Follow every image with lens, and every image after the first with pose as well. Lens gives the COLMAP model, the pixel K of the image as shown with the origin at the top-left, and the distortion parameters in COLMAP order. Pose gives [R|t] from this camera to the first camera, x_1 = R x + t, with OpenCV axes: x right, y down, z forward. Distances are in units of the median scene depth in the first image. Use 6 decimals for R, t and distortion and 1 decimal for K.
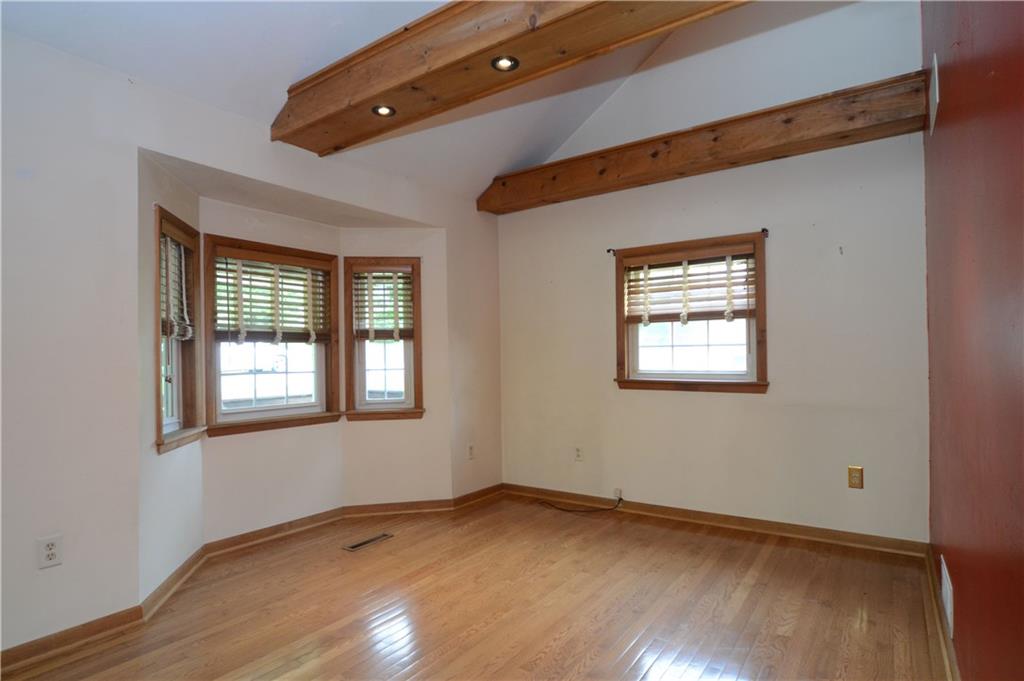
lens RADIAL K [[569.1, 0, 510.4], [0, 569.1, 351.3], [0, 0, 1]] dist [-0.013338, 0.001404]
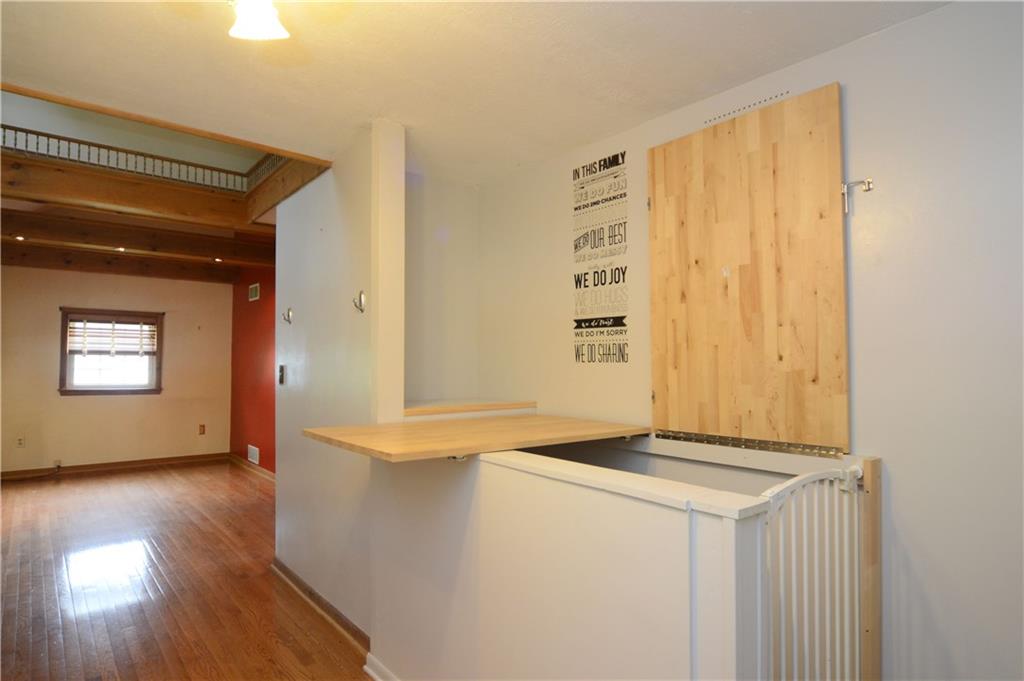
lens RADIAL K [[569.1, 0, 510.4], [0, 569.1, 351.3], [0, 0, 1]] dist [-0.013338, 0.001404]
pose [[0.236020, 0.043893, 0.970756, -1.065239], [-0.014567, 0.999027, -0.041629, -0.010316], [-0.971639, -0.004316, 0.236430, -0.589812]]
